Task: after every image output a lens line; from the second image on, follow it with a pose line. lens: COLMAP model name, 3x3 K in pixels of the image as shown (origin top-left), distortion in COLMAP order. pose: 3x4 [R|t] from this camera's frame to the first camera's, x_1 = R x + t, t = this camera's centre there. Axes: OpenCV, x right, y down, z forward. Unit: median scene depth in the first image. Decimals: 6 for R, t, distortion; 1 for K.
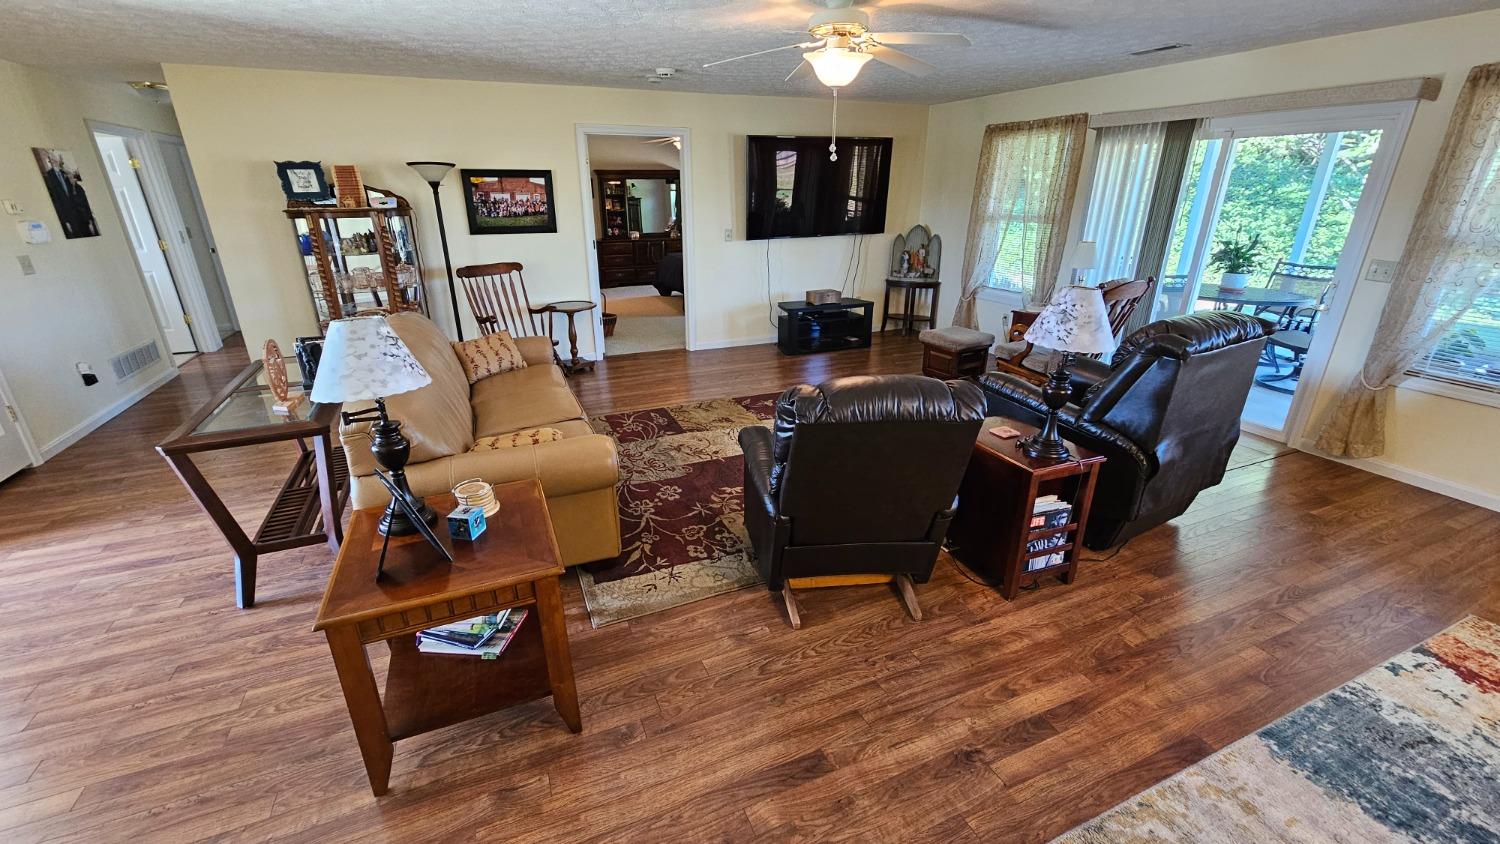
lens RADIAL K [[619.1, 0, 743.0], [0, 619.1, 423.6], [0, 0, 1]] dist [-0.003179, 0.002594]
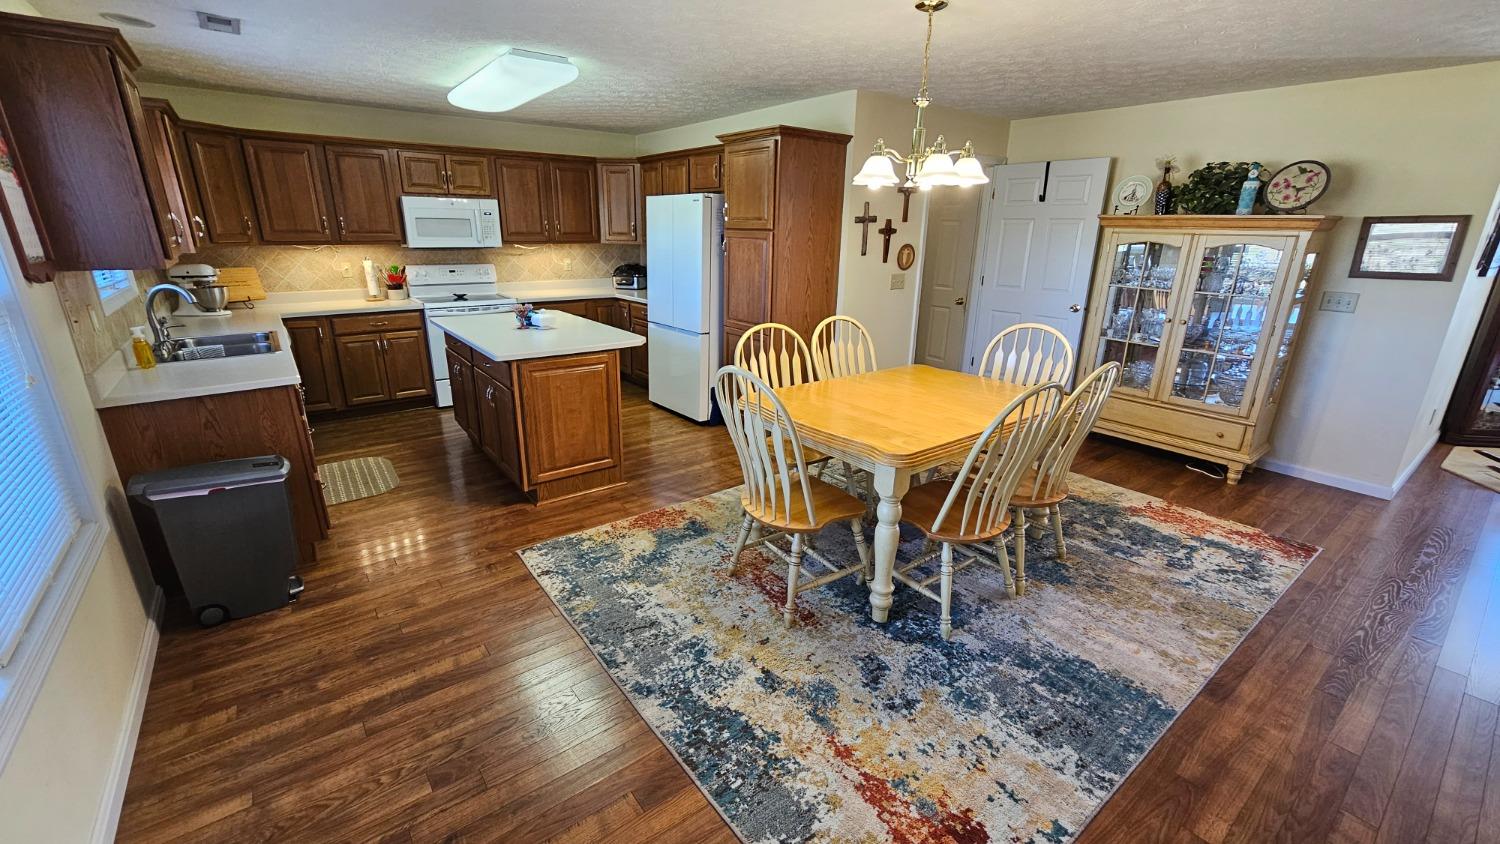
lens RADIAL K [[619.1, 0, 744.3], [0, 619.1, 427.9], [0, 0, 1]] dist [-0.003179, 0.002594]
pose [[-0.969998, 0.061806, -0.235127, 1.048897], [-0.100303, 0.779254, 0.618629, -0.276830], [0.221459, 0.623653, -0.749675, 0.785173]]
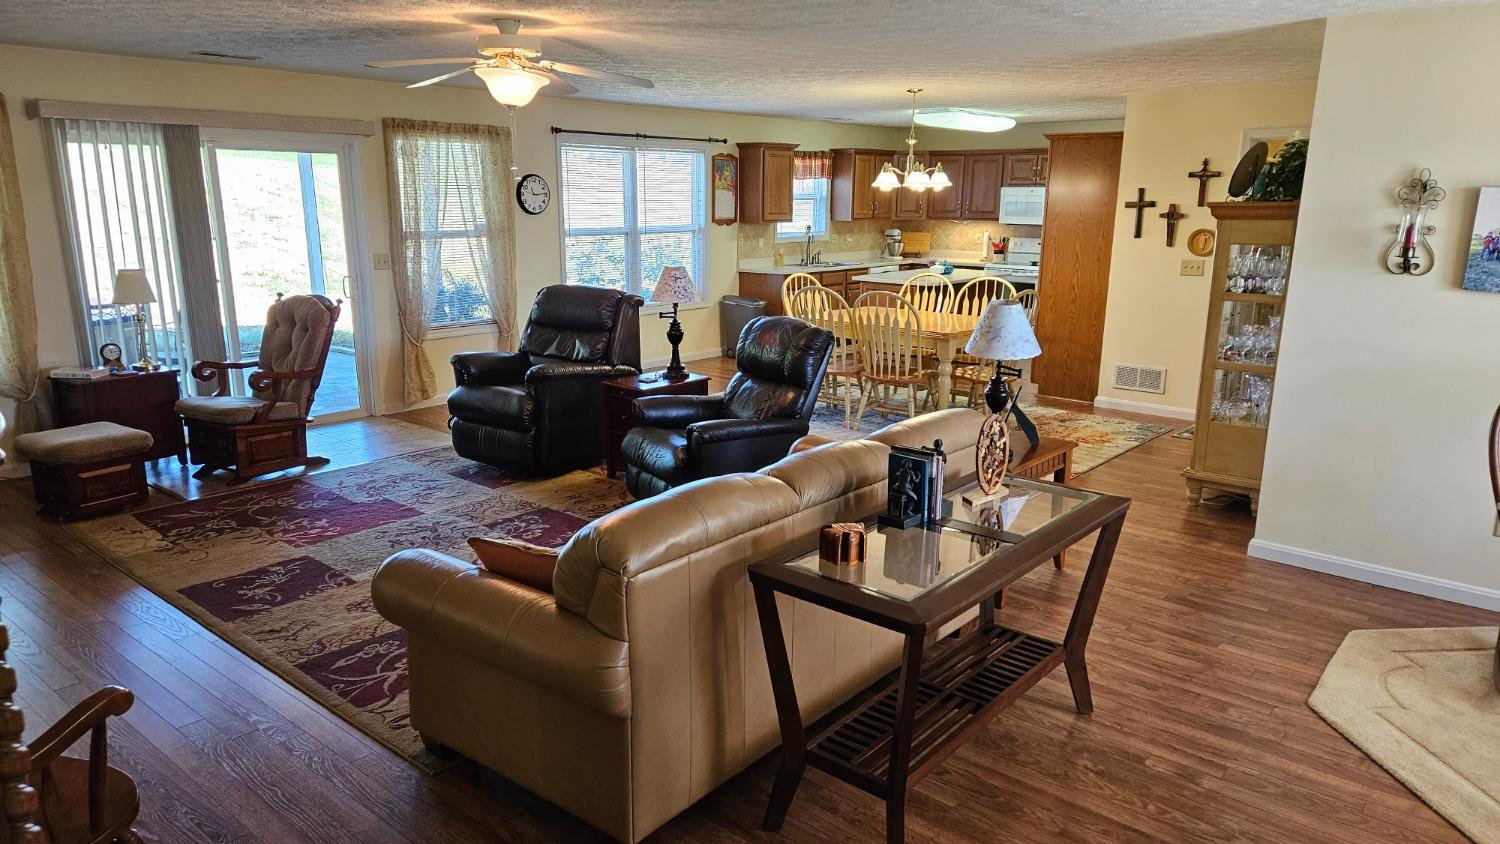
lens RADIAL K [[989.6, 0, 742.4], [0, 989.6, 441.6], [0, 0, 1]] dist [0.022643, -0.007696]
pose [[-0.433699, -0.226539, 0.872115, -1.307380], [0.315804, 0.868271, 0.382588, -0.518625], [-0.843903, 0.441345, -0.305027, 1.271690]]
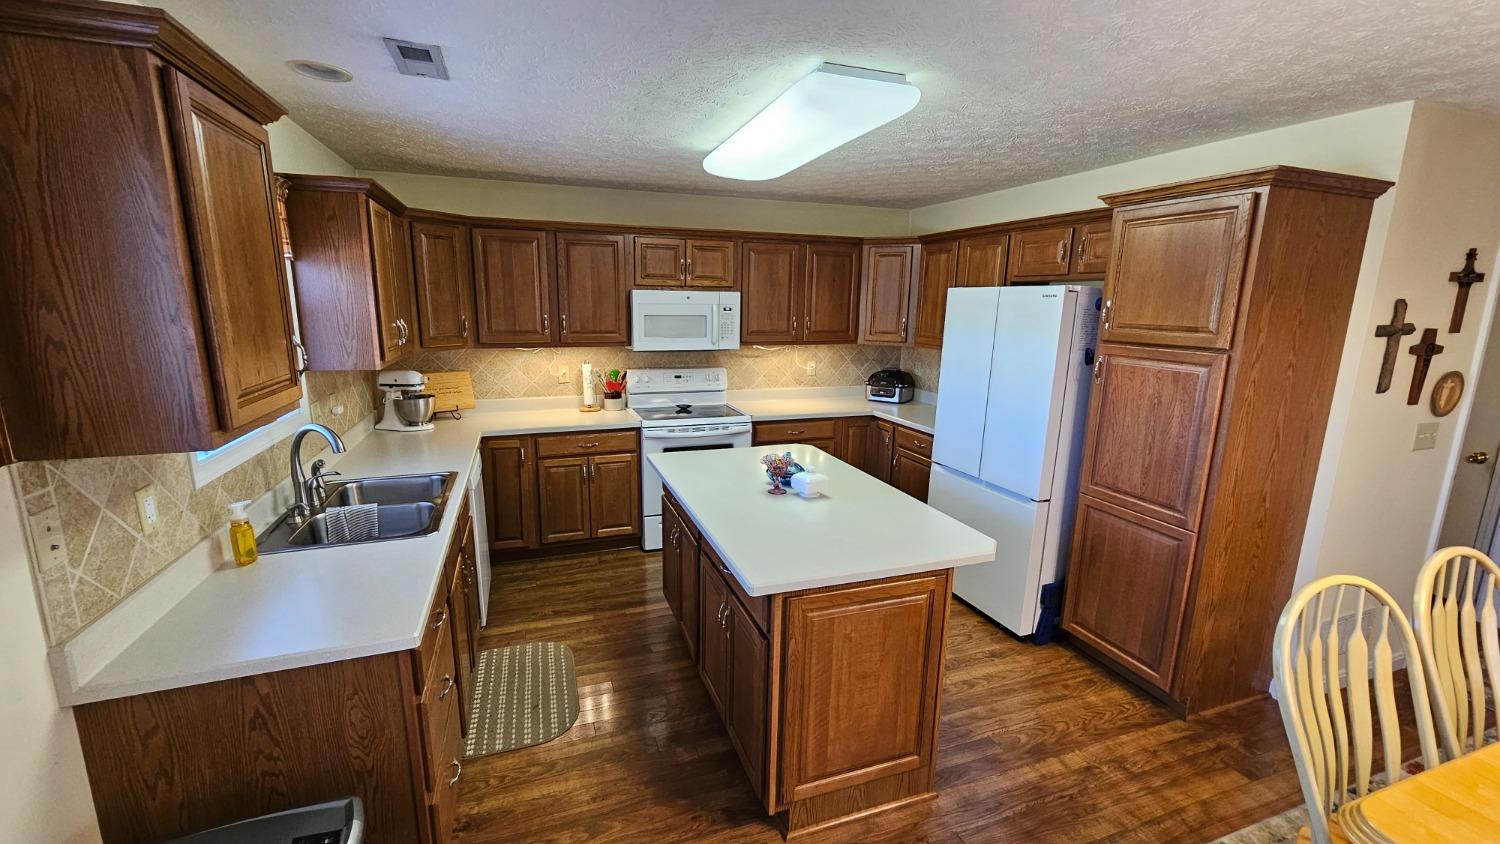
lens RADIAL K [[619.1, 0, 742.3], [0, 619.1, 425.0], [0, 0, 1]] dist [-0.003179, 0.002594]
pose [[-0.997647, -0.028044, 0.062568, 1.169984], [0.009646, 0.846045, 0.533023, -0.123288], [-0.067883, 0.532373, -0.843784, 0.273794]]
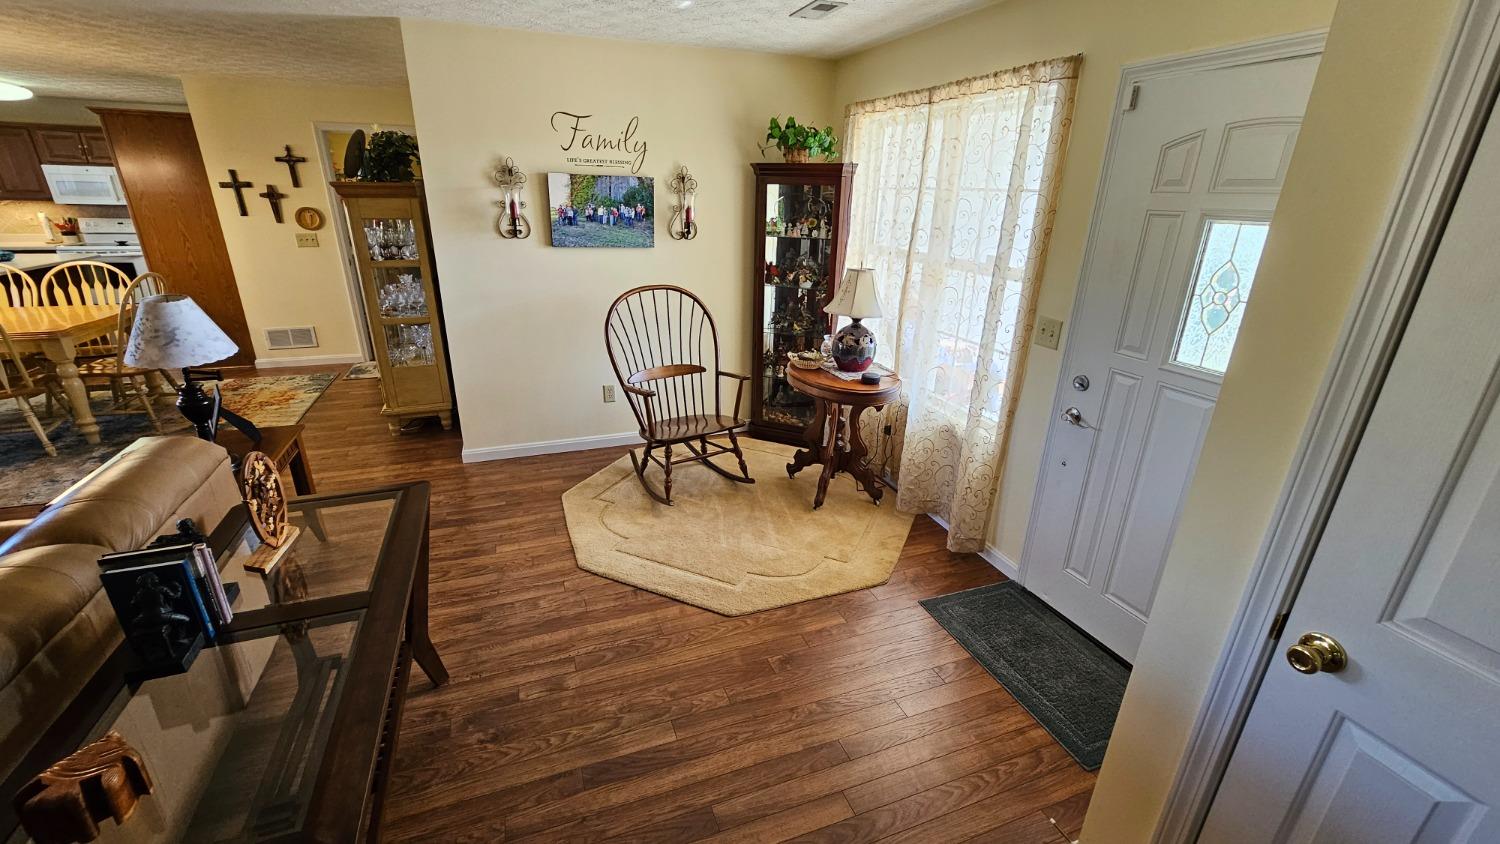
lens RADIAL K [[619.1, 0, 745.6], [0, 619.1, 426.3], [0, 0, 1]] dist [-0.003179, 0.002594]
pose [[-0.998464, -0.041083, 0.037160, -0.972515], [-0.005966, 0.746667, 0.665172, -0.427968], [-0.055073, 0.663928, -0.745765, 1.082635]]
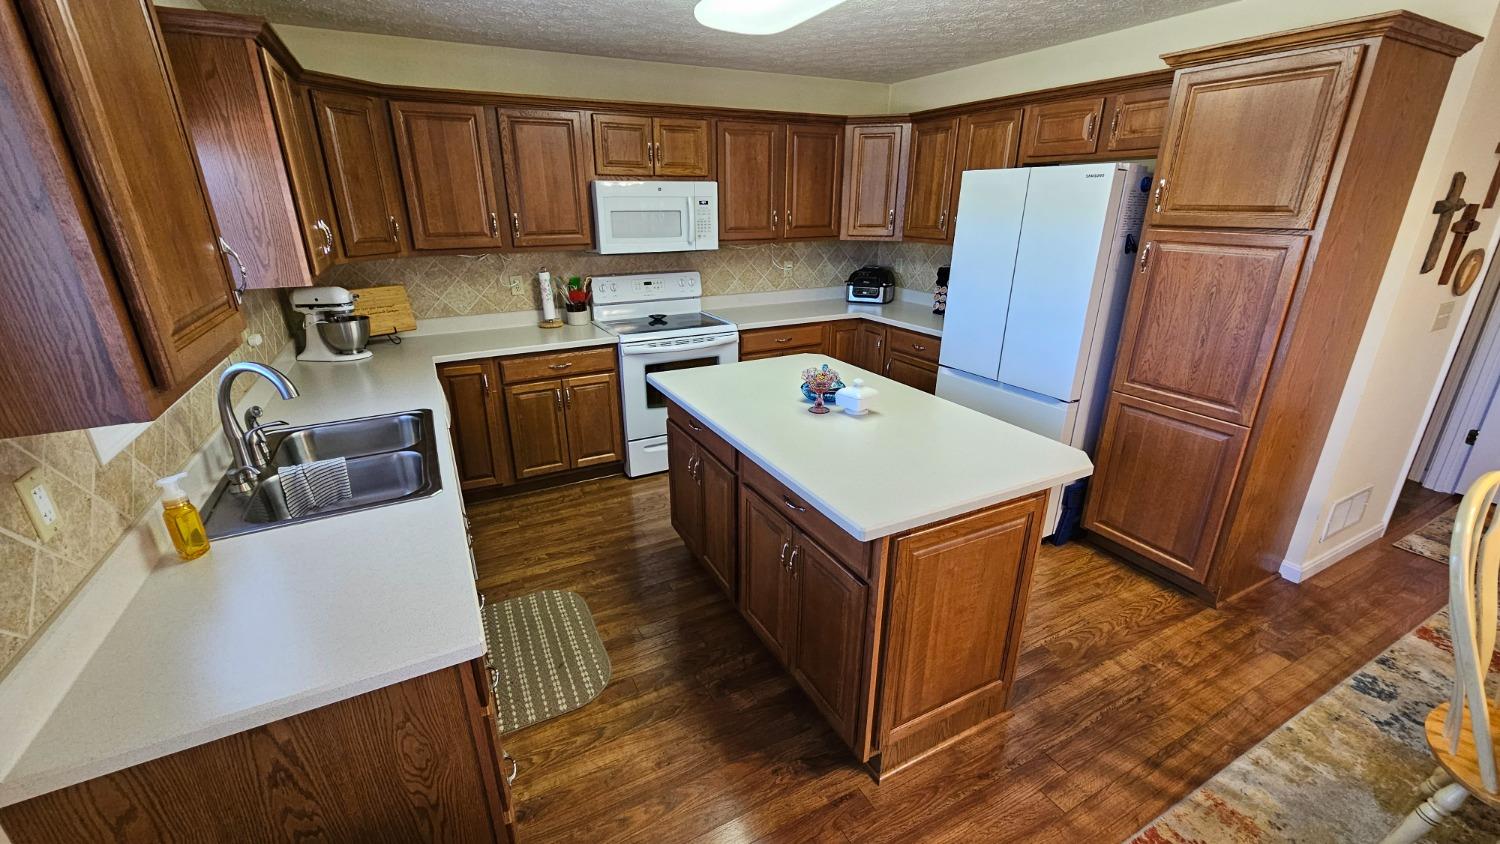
lens RADIAL K [[619.1, 0, 743.1], [0, 619.1, 425.9], [0, 0, 1]] dist [-0.003179, 0.002594]
pose [[-0.997442, 0.026754, -0.066283, 1.304278], [-0.023219, 0.755748, 0.654451, -0.072484], [0.067602, 0.654316, -0.753193, 0.182228]]
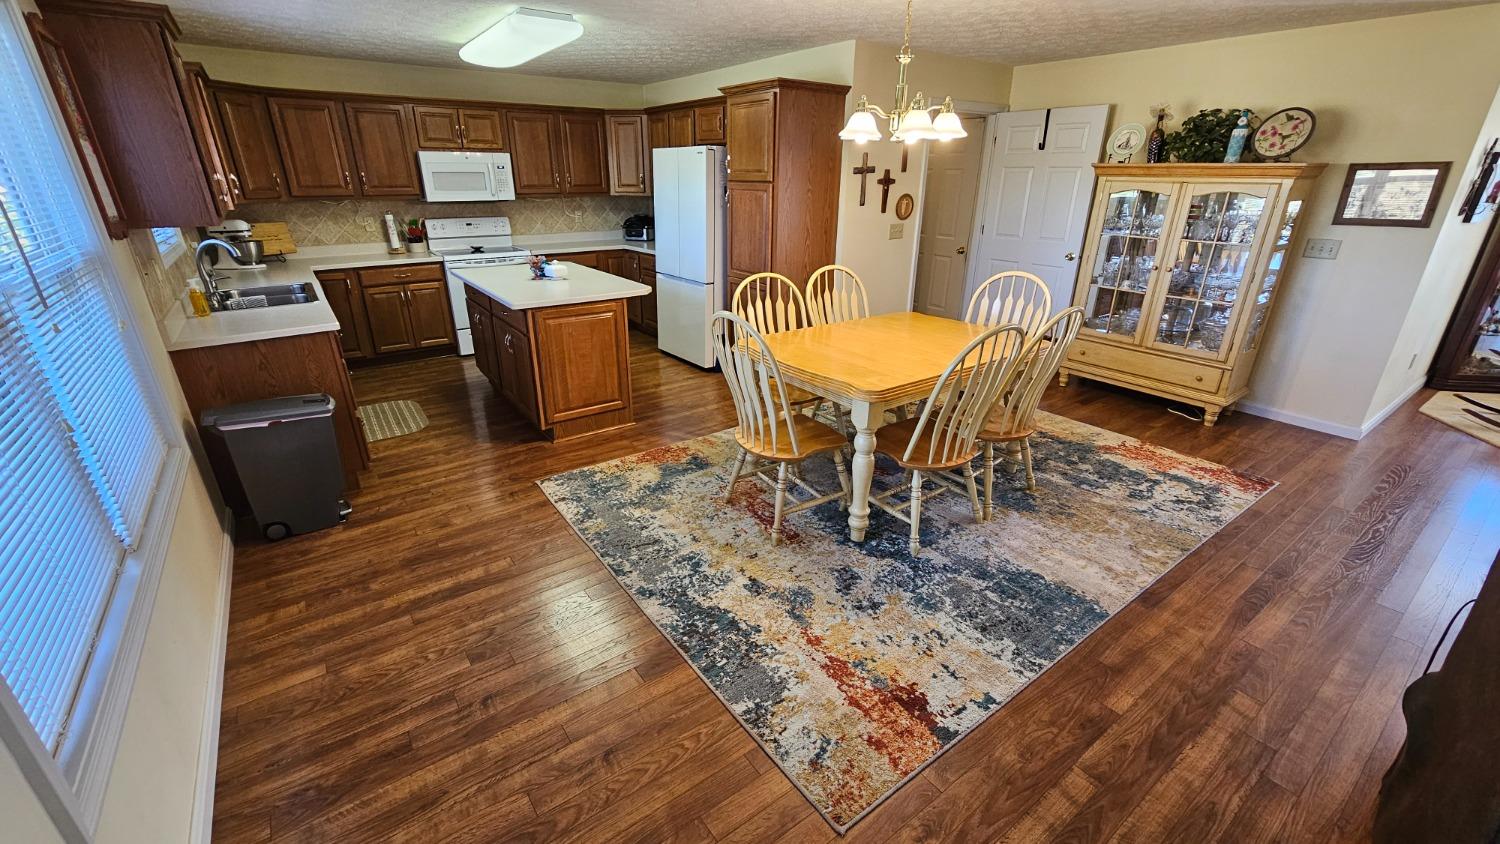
lens RADIAL K [[619.1, 0, 744.2], [0, 619.1, 426.4], [0, 0, 1]] dist [-0.003179, 0.002594]
pose [[-0.975931, 0.077781, -0.203739, 1.037365], [-0.082938, 0.731661, 0.676604, -0.319709], [0.201695, 0.677217, -0.707599, 0.867623]]
